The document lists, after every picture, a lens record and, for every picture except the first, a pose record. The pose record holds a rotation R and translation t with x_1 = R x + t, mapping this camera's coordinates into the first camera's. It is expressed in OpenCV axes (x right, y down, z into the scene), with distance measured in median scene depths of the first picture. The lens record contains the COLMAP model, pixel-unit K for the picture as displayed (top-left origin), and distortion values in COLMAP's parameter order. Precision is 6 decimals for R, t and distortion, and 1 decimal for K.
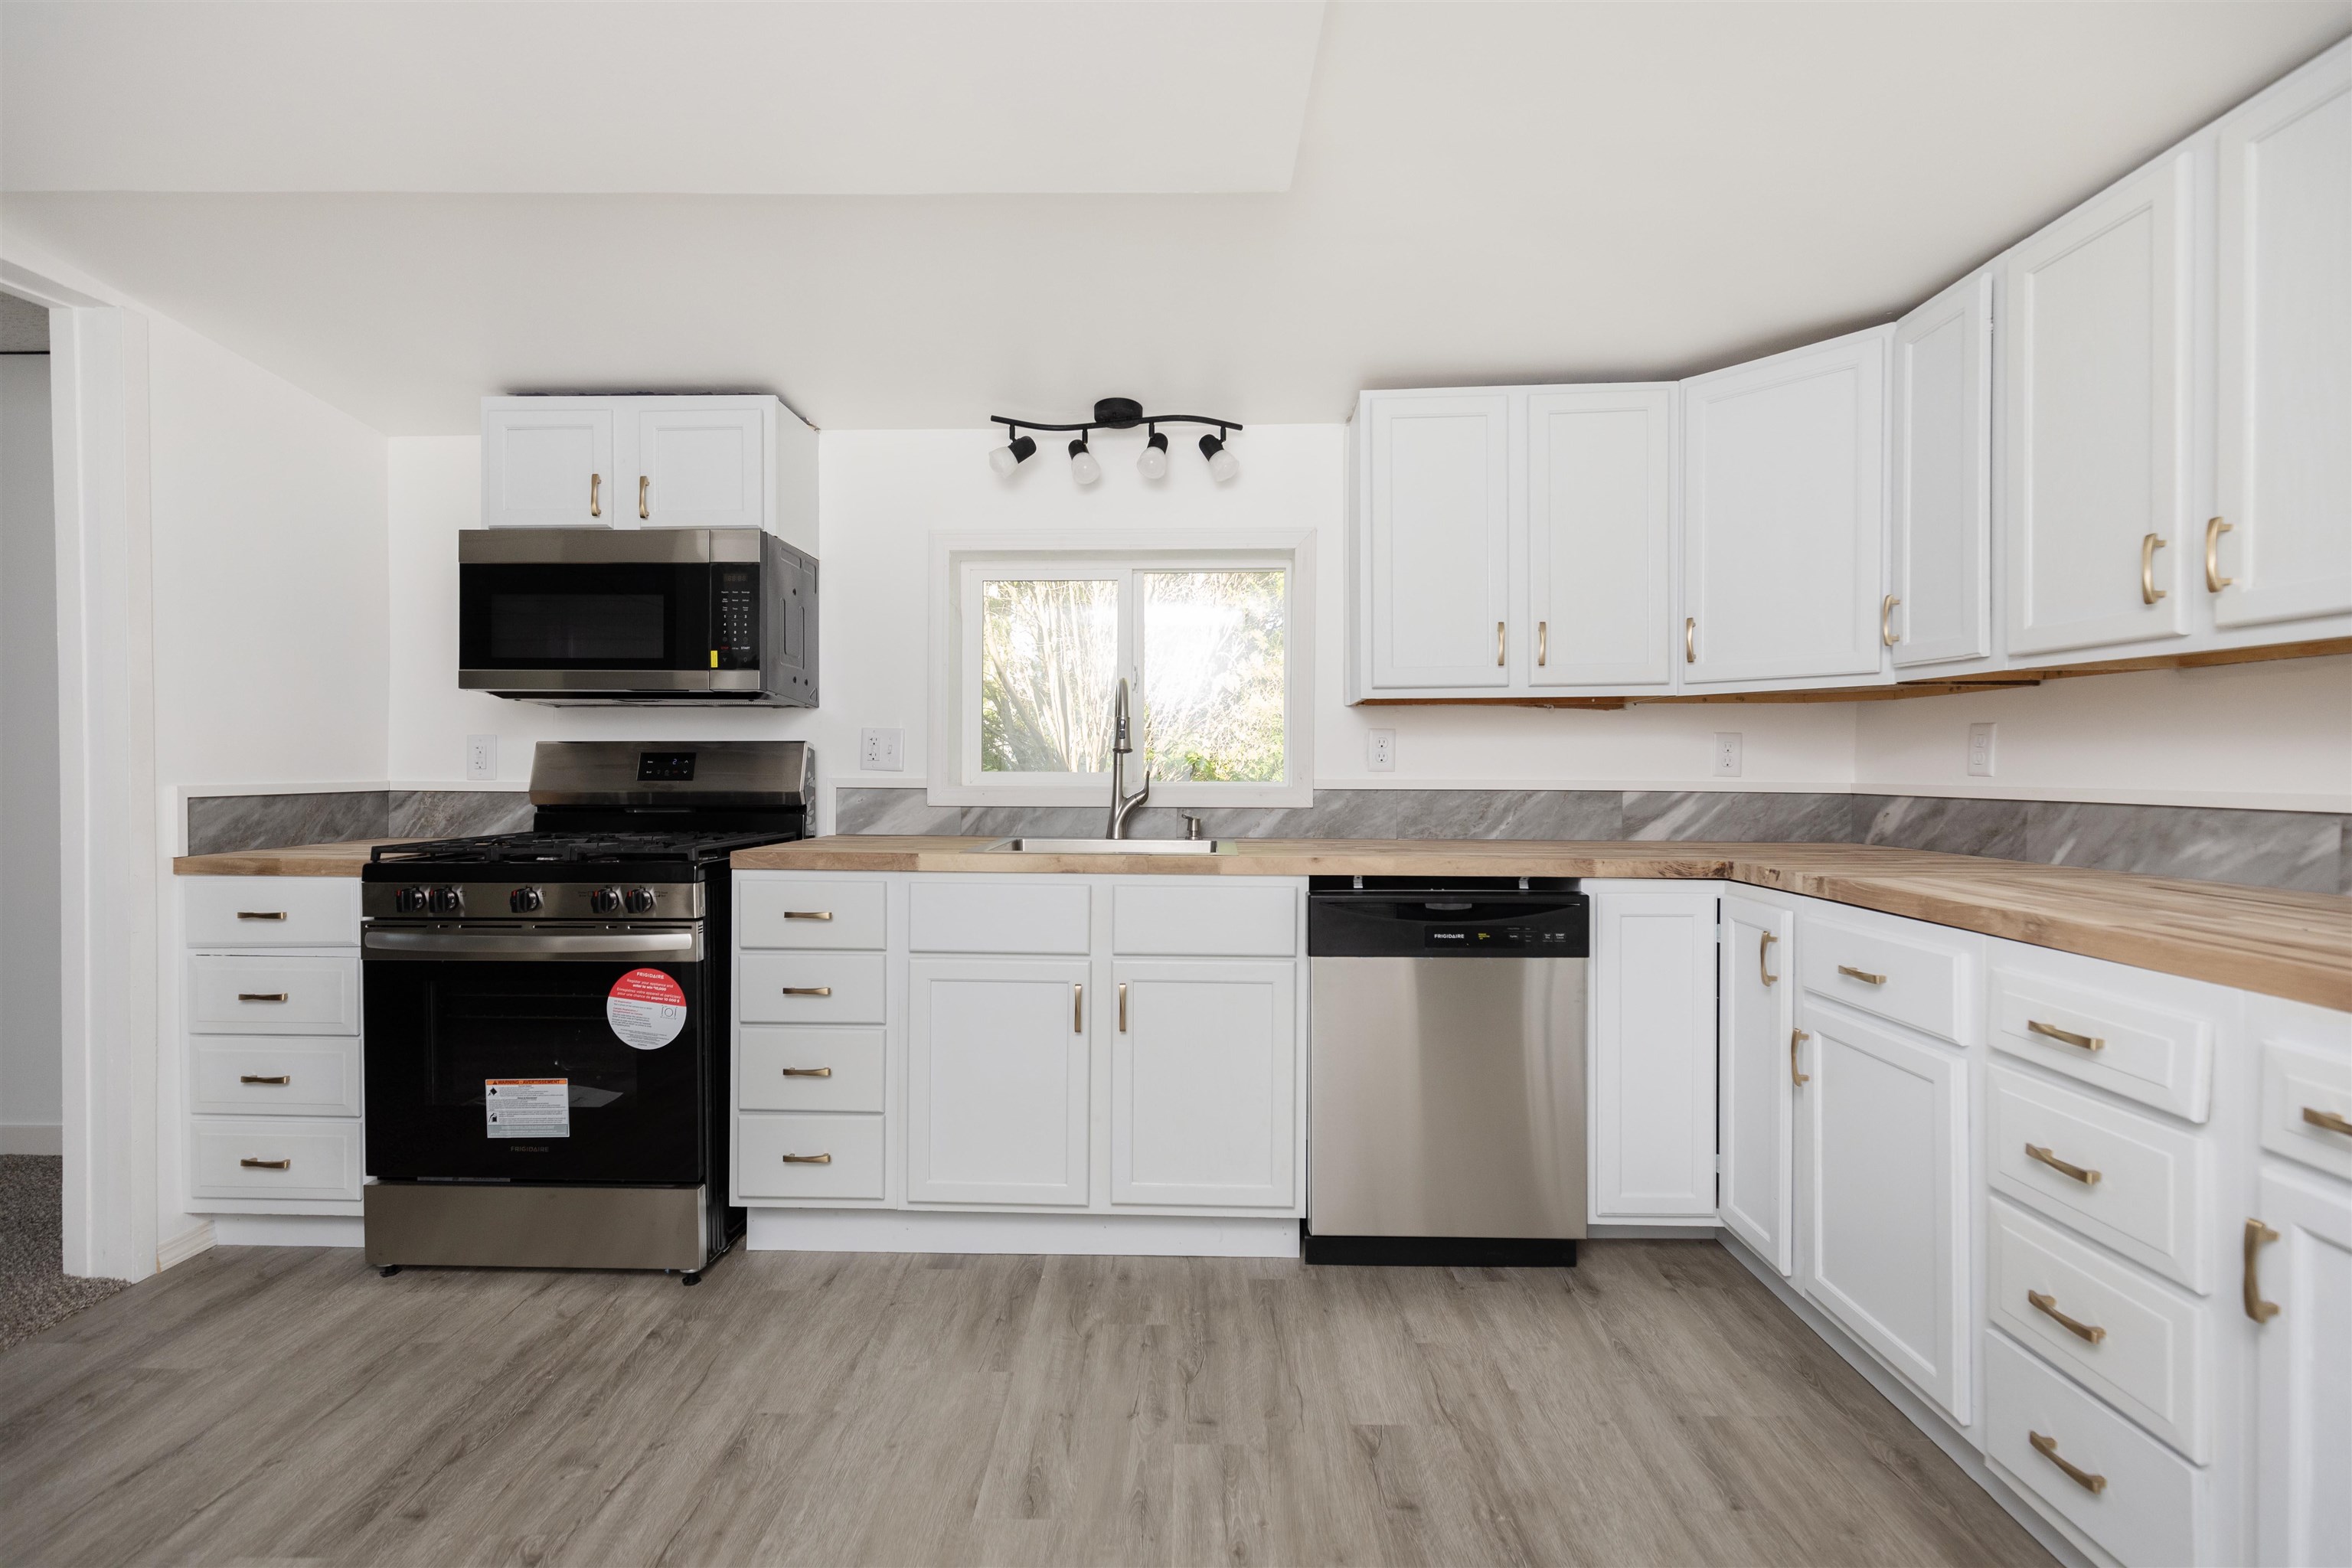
lens RADIAL K [[1052.6, 0, 1170.9], [0, 1052.6, 776.1], [0, 0, 1]] dist [0.001490, -0.001585]
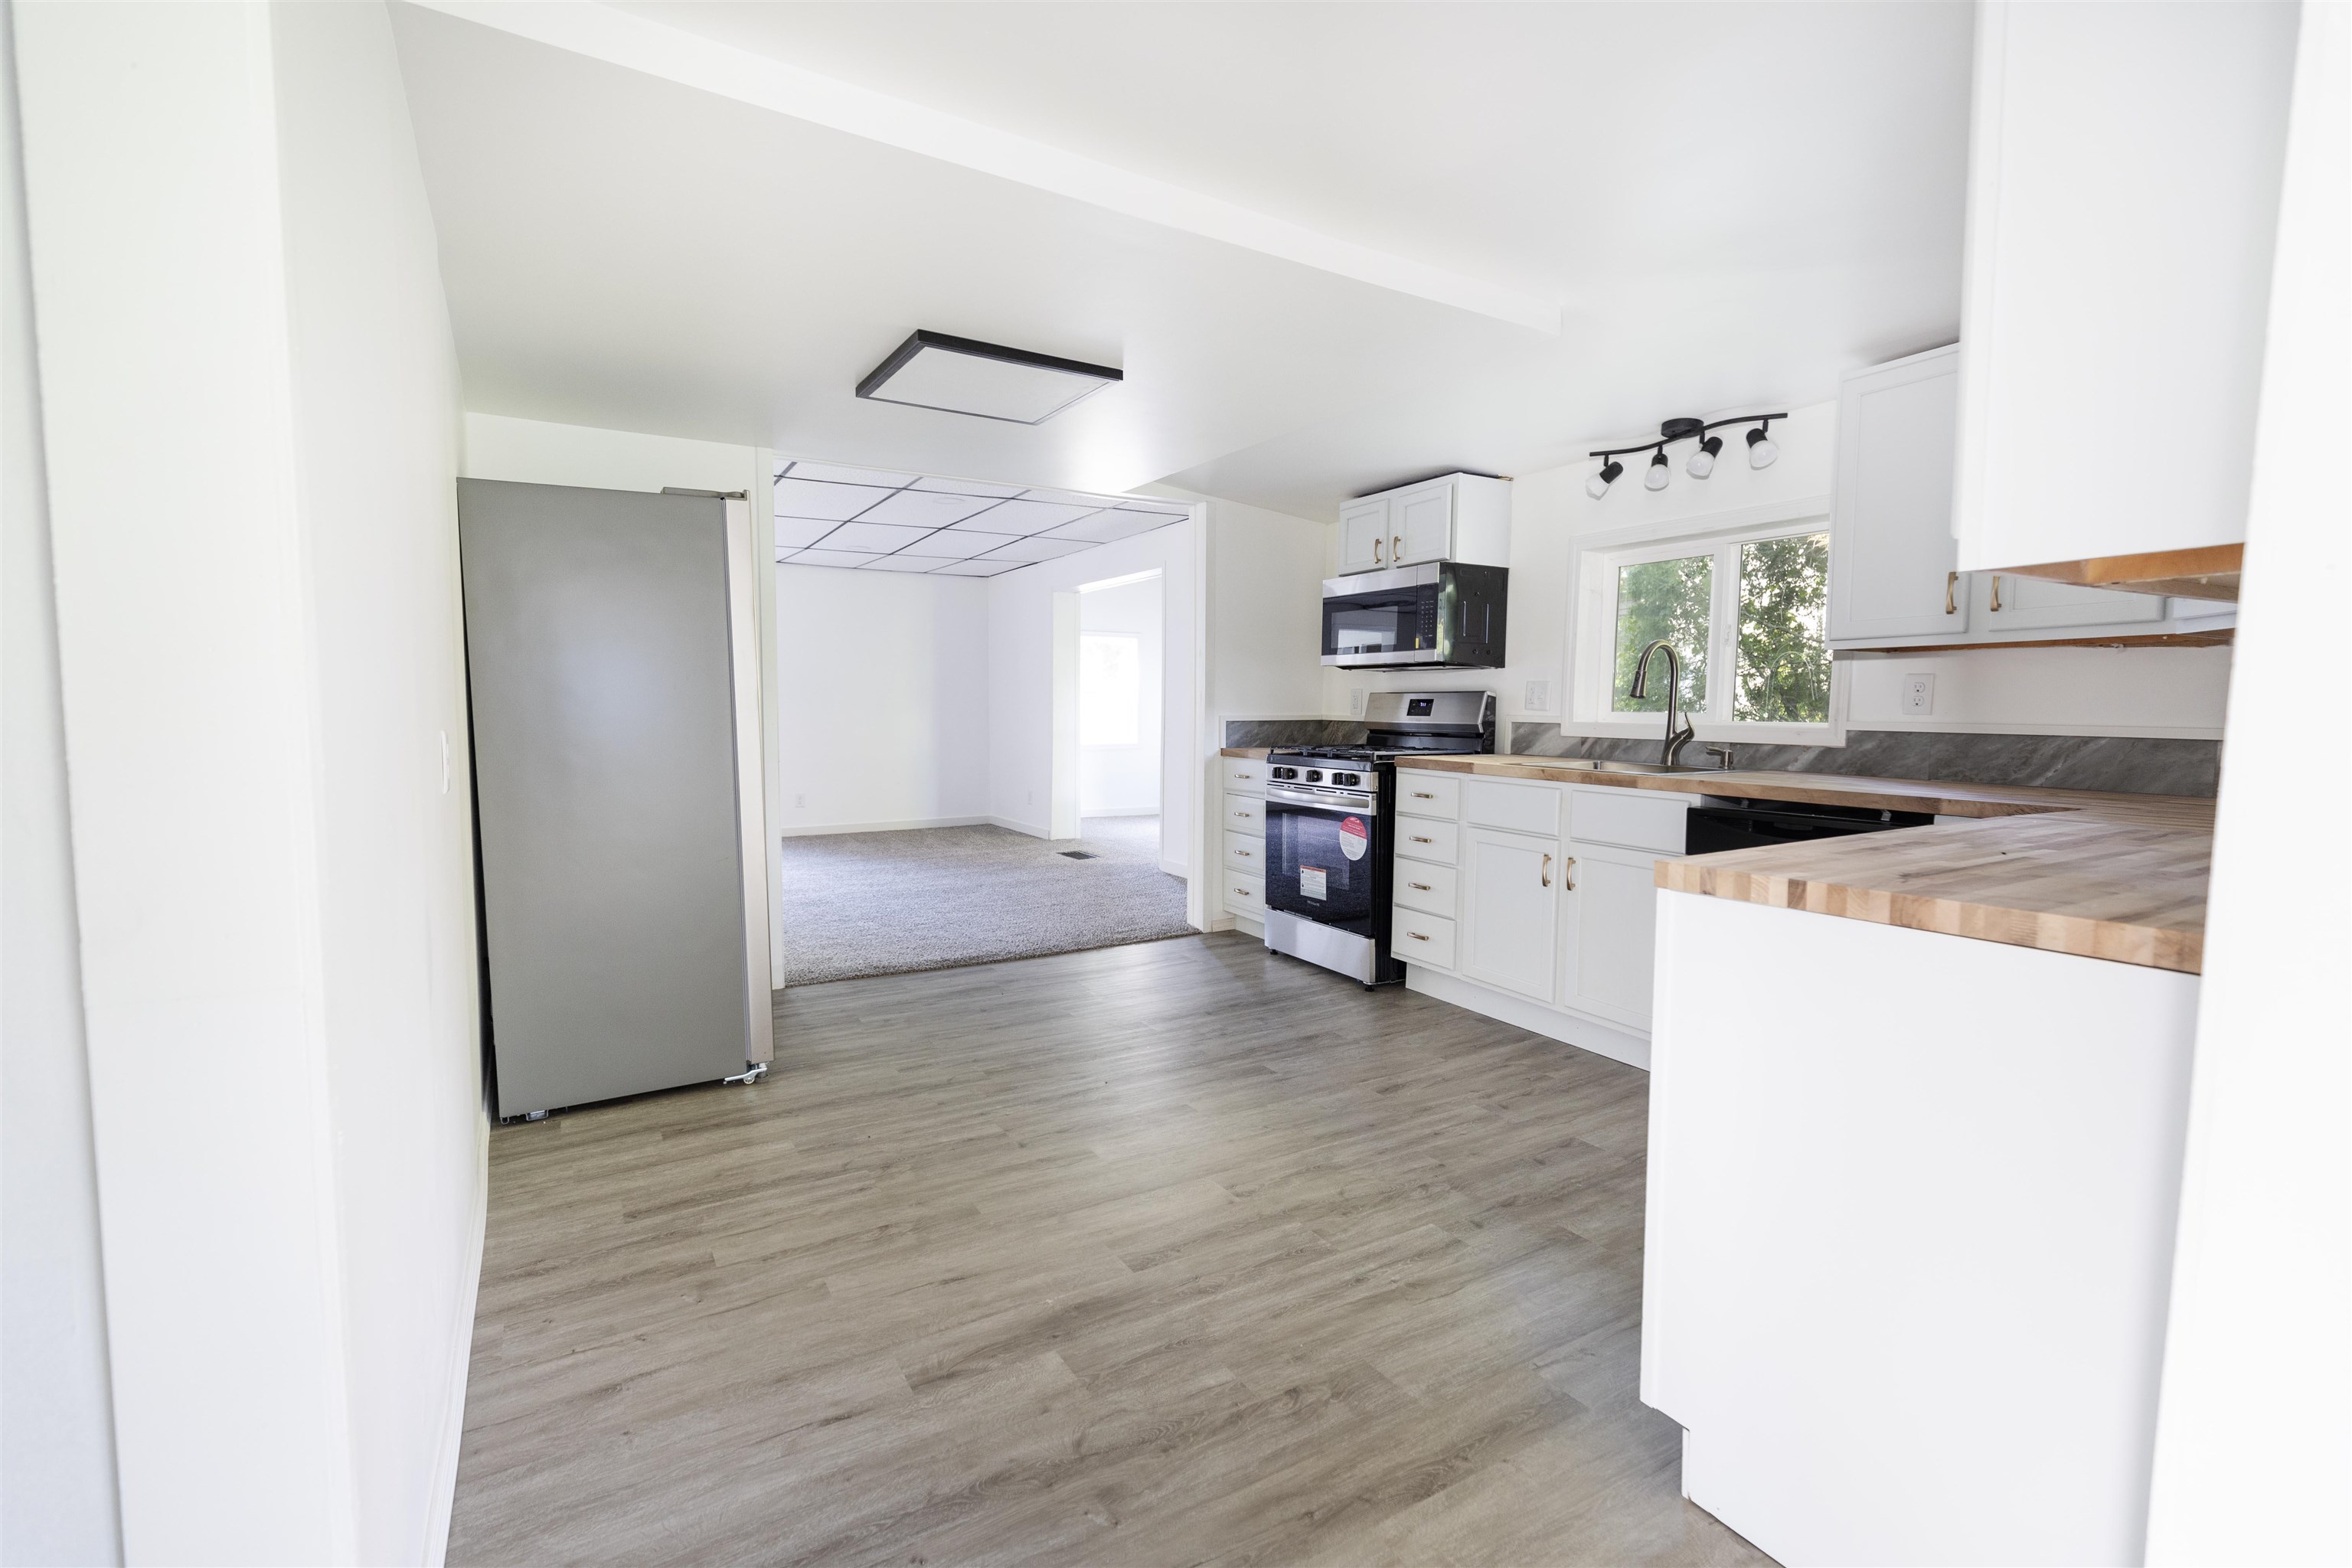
lens RADIAL K [[1052.6, 0, 1188.6], [0, 1052.6, 785.1], [0, 0, 1]] dist [0.001490, -0.001585]
pose [[0.527006, 0.066891, -0.847225, 0.763262], [-0.004704, 0.997112, 0.075800, -0.011632], [0.849848, -0.035962, 0.525799, -0.186326]]
